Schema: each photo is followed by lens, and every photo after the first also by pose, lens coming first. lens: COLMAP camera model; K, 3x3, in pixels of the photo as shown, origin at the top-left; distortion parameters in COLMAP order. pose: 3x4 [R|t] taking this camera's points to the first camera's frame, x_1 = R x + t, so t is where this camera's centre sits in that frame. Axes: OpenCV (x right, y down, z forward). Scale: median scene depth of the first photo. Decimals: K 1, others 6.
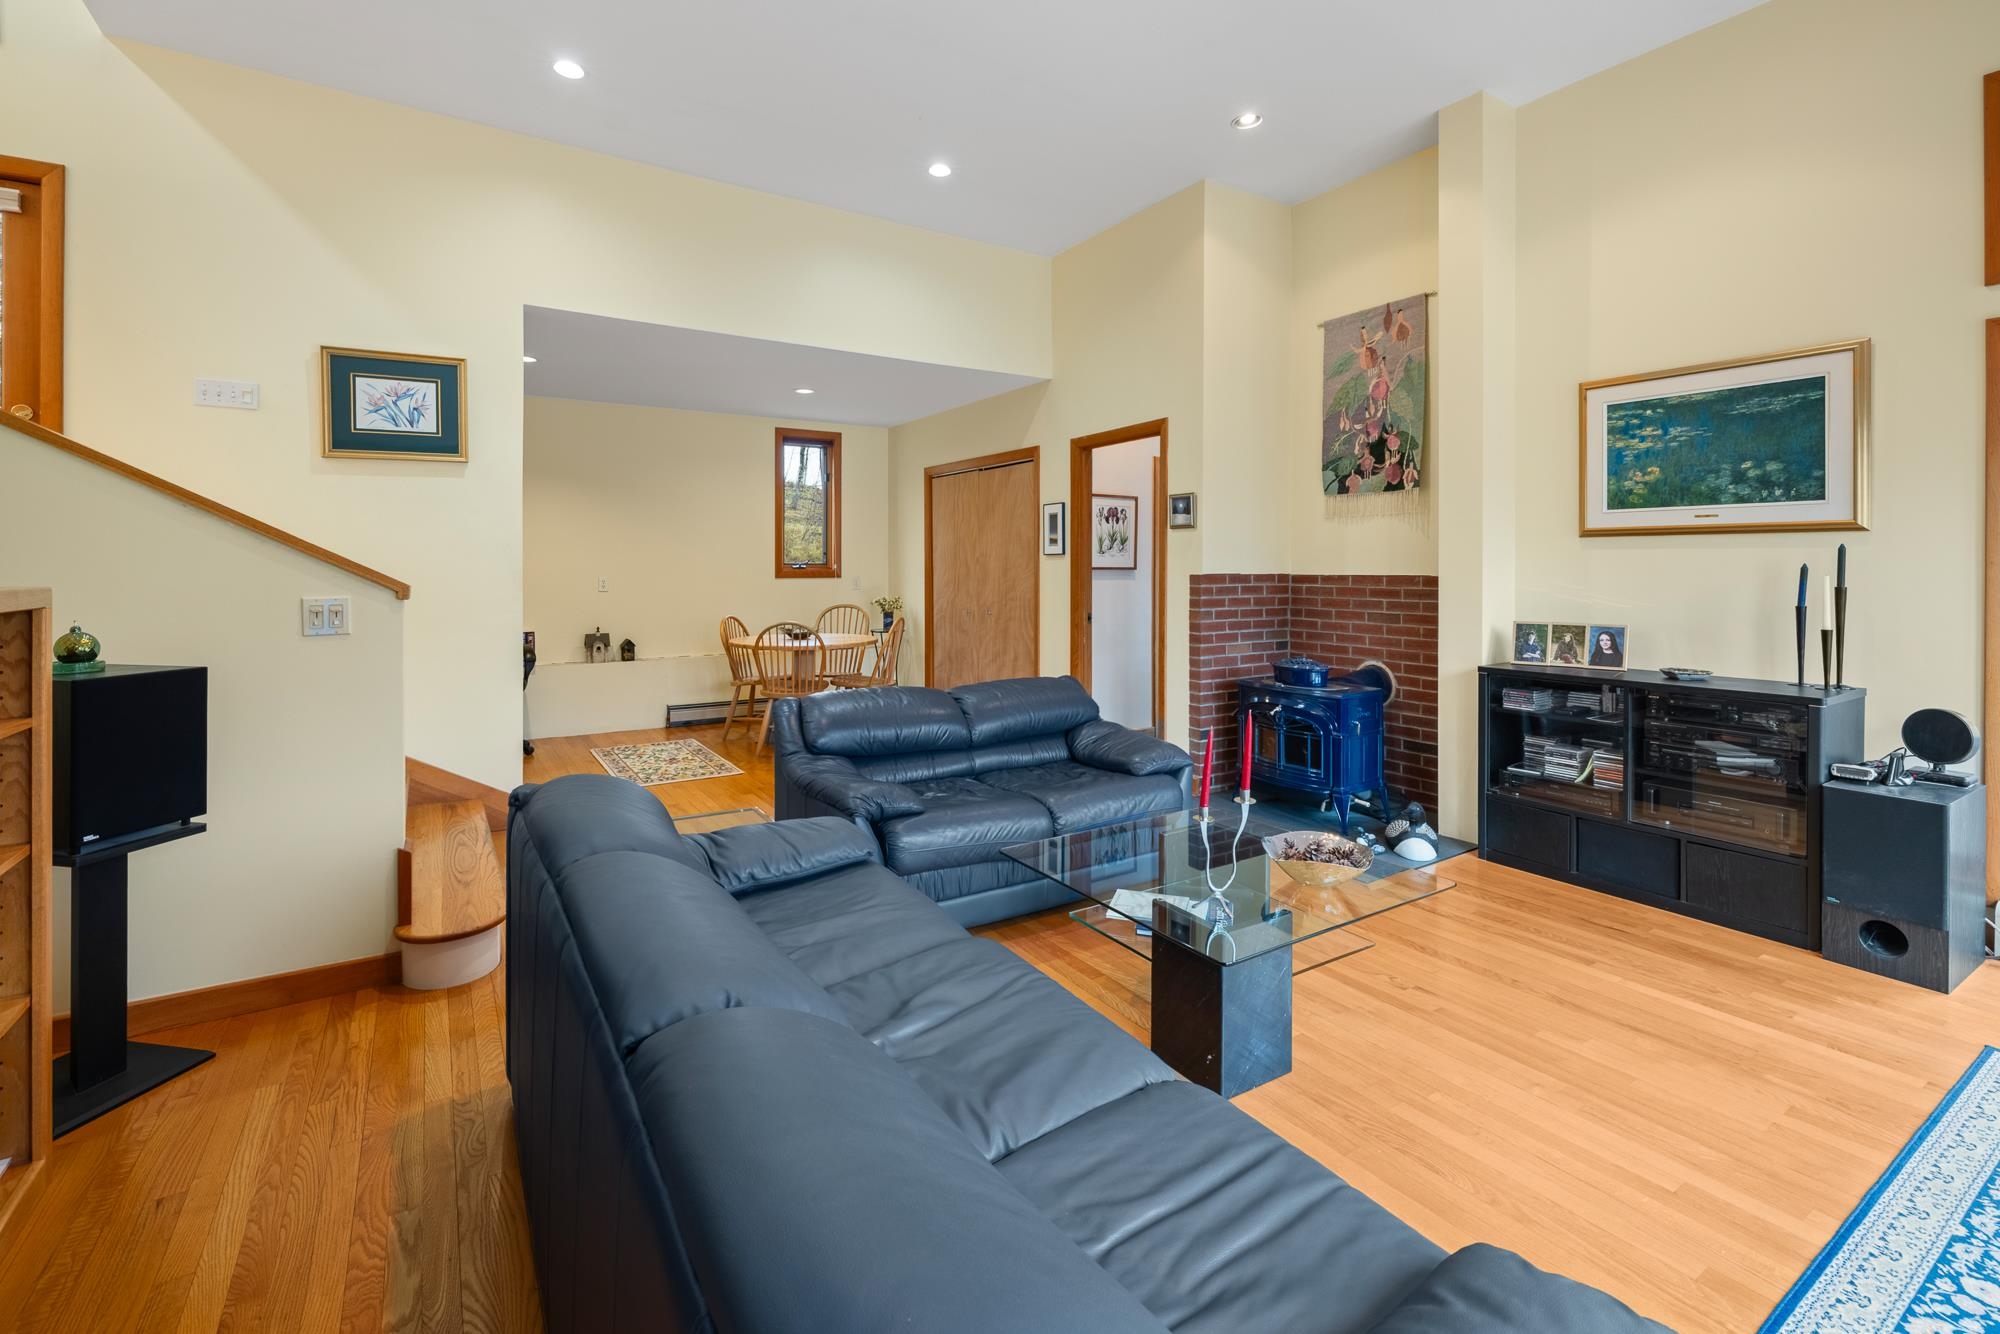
lens RADIAL K [[875.9, 0, 1017.7], [0, 875.9, 565.5], [0, 0, 1]] dist [0.001067, -0.000738]
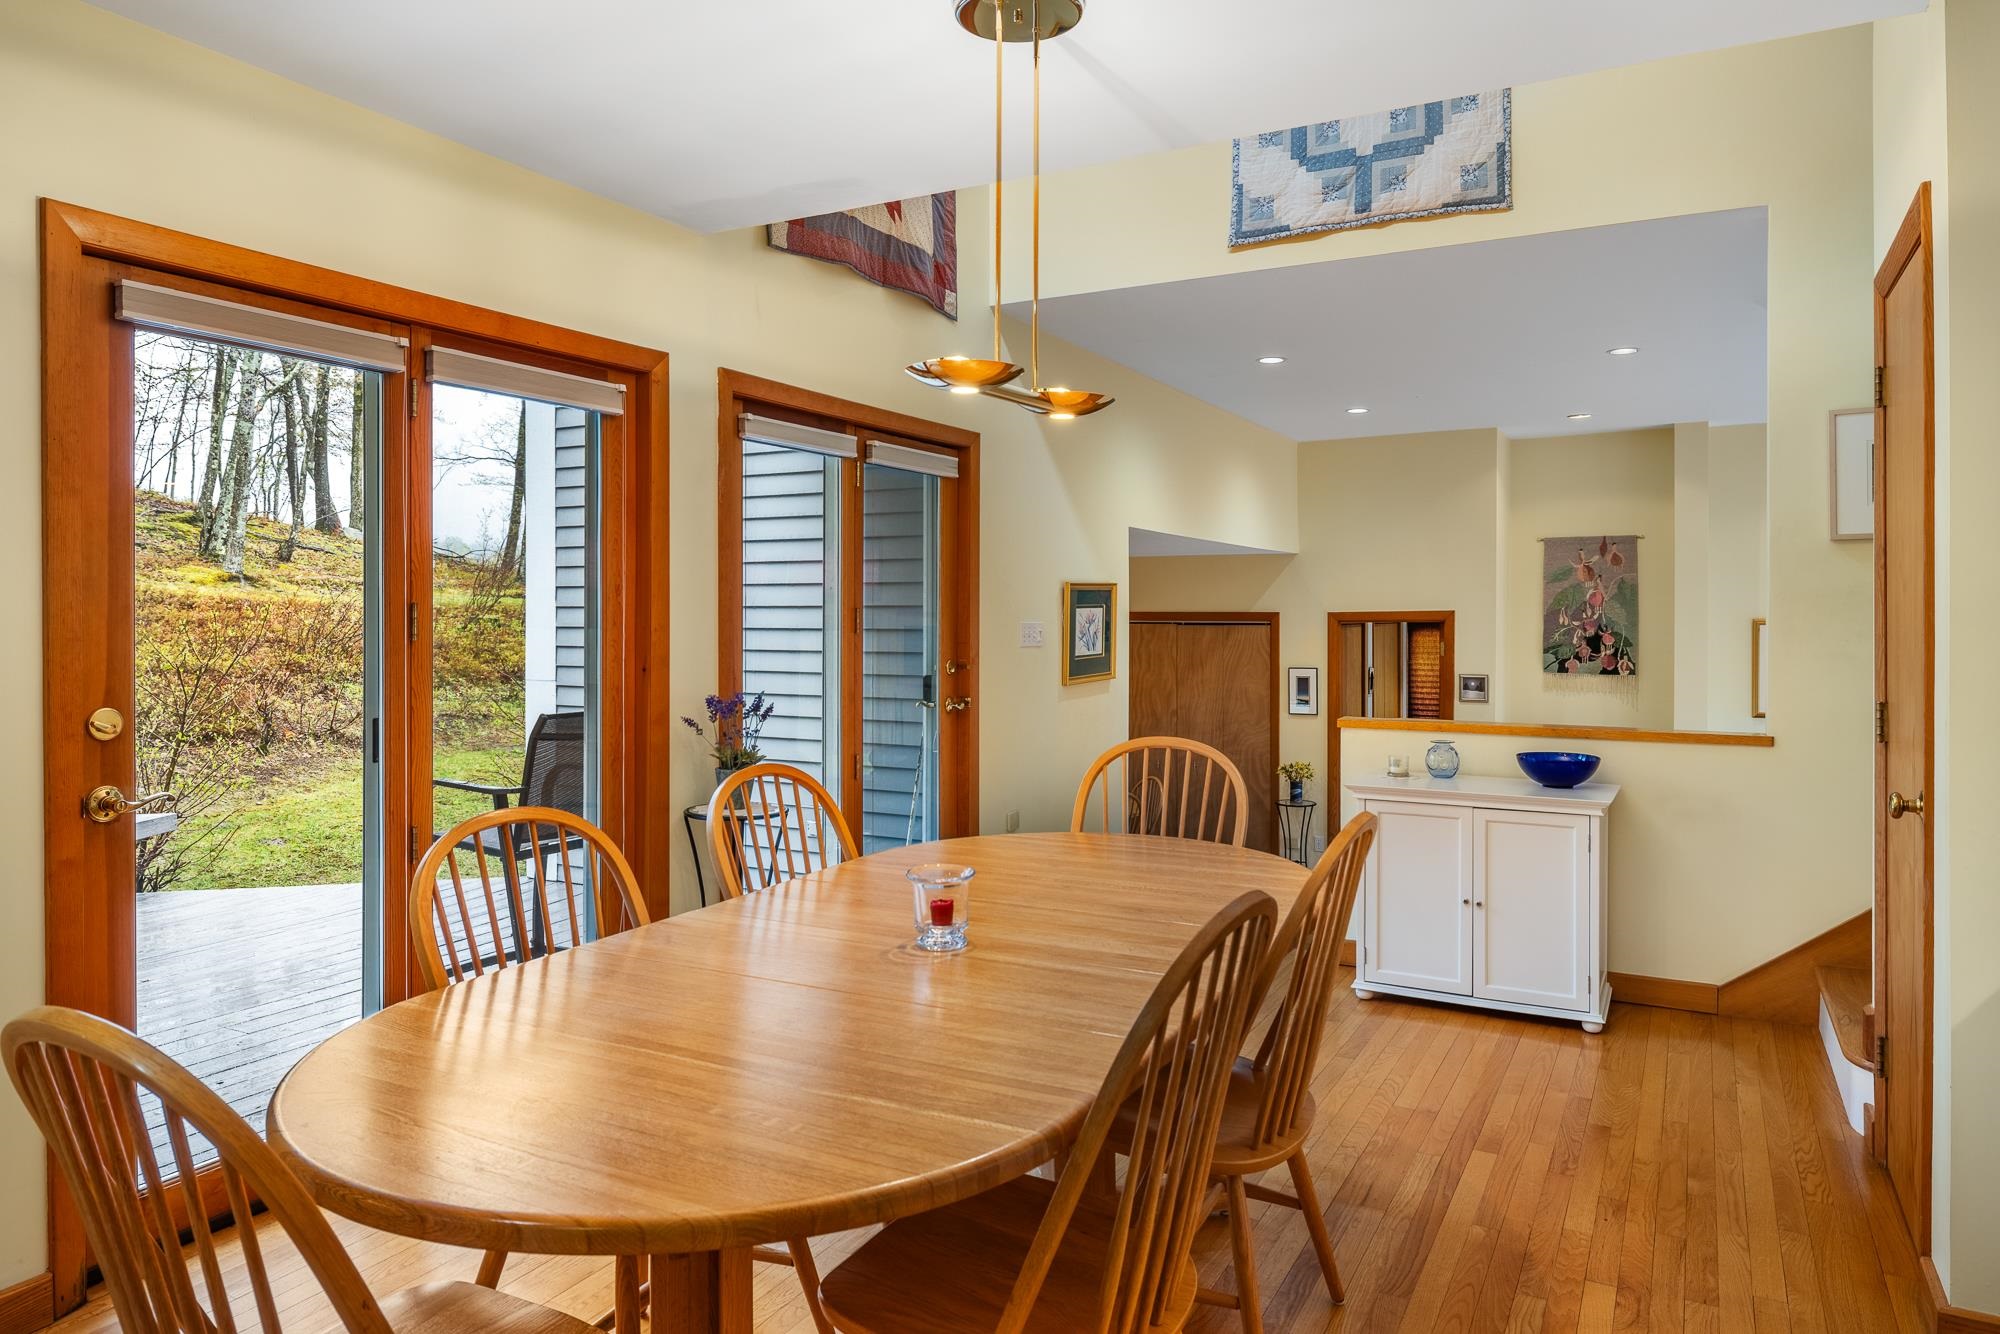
lens RADIAL K [[1287.0, 0, 1013.0], [0, 1287.0, 608.5], [0, 0, 1]] dist [-0.010786, 0.000858]
pose [[0.884343, 0.006518, 0.466792, -1.318577], [-0.005400, 0.999978, -0.003733, -0.174491], [-0.466807, 0.000781, 0.884359, -0.335387]]
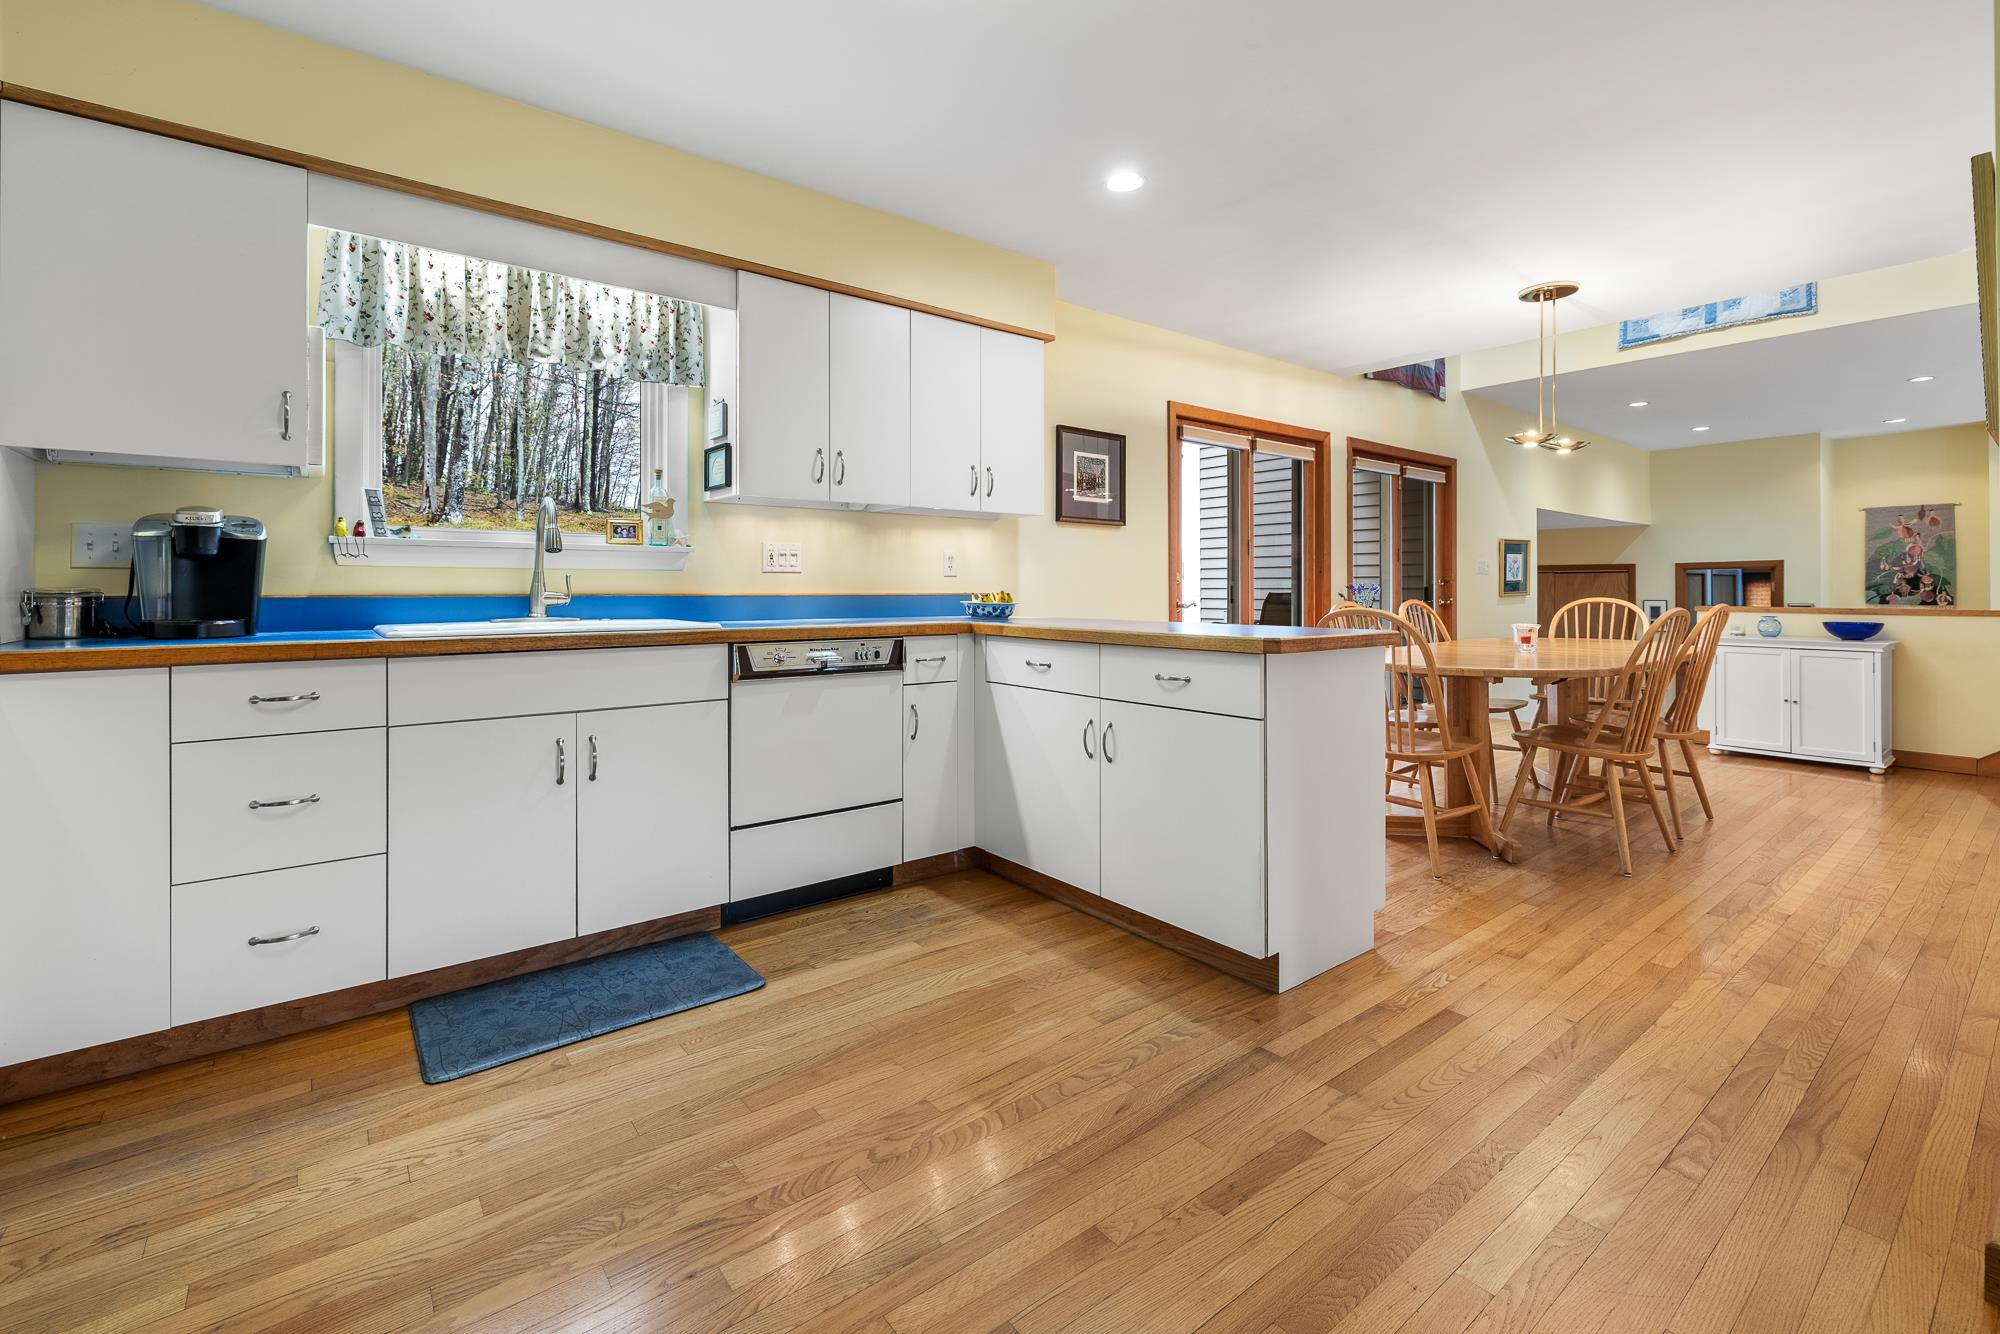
lens RADIAL K [[875.9, 0, 983.7], [0, 875.9, 579.5], [0, 0, 1]] dist [0.001067, -0.000738]
pose [[0.997486, 0.005469, 0.070657, -1.717530], [-0.004894, 0.999953, -0.008313, -0.113994], [-0.070700, 0.007946, 0.997466, -0.731878]]
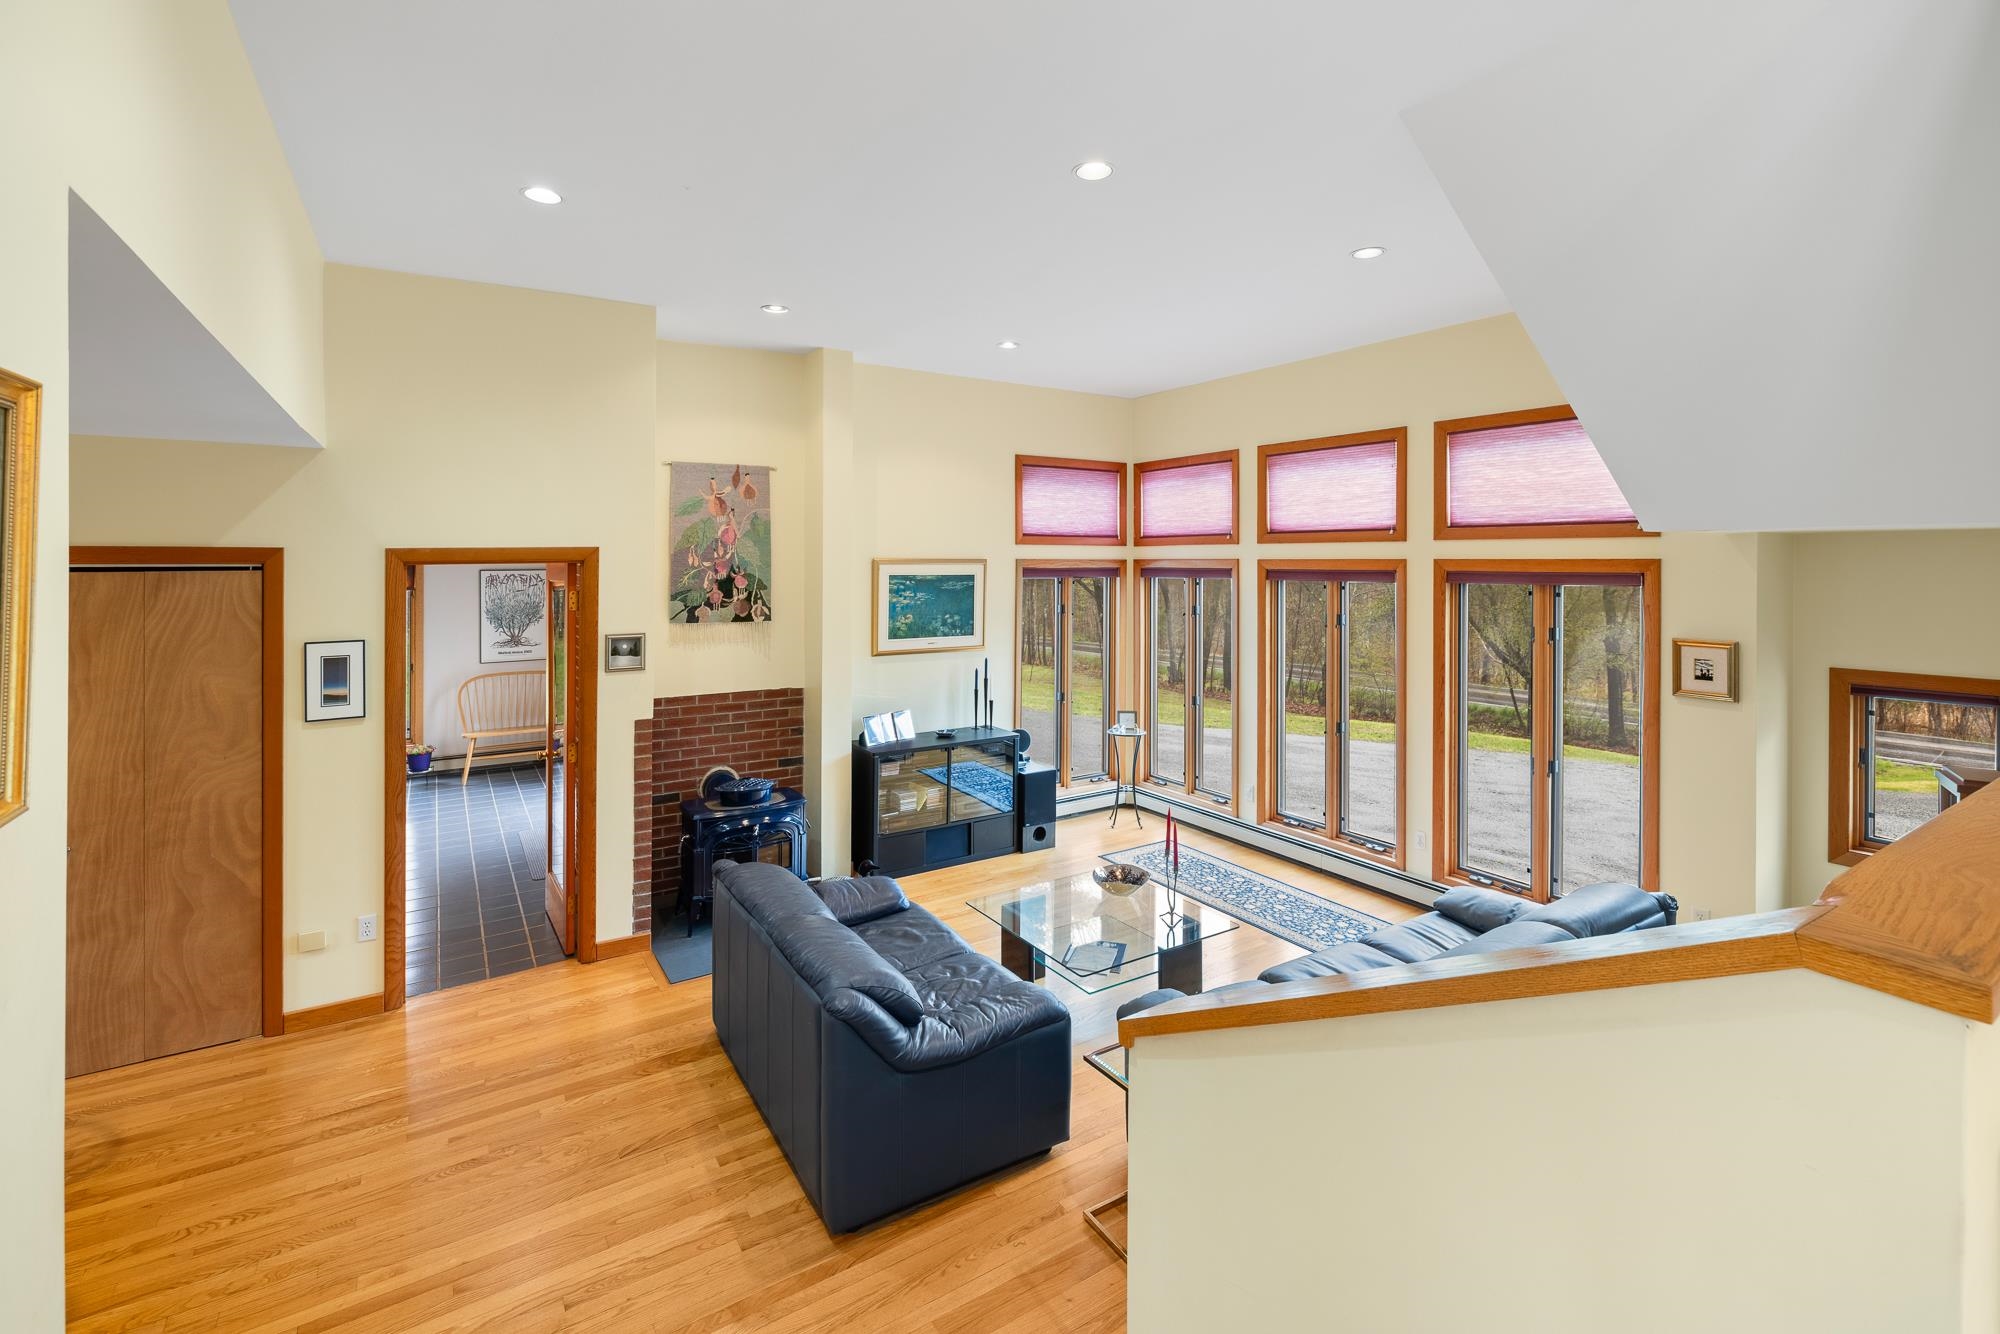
lens RADIAL K [[875.9, 0, 982.6], [0, 875.9, 560.7], [0, 0, 1]] dist [0.001067, -0.000738]
pose [[0.035955, 0.001092, 0.999353, -0.760180], [-0.004241, 0.999991, -0.000940, -0.168669], [-0.999344, -0.004204, 0.035959, 0.620147]]
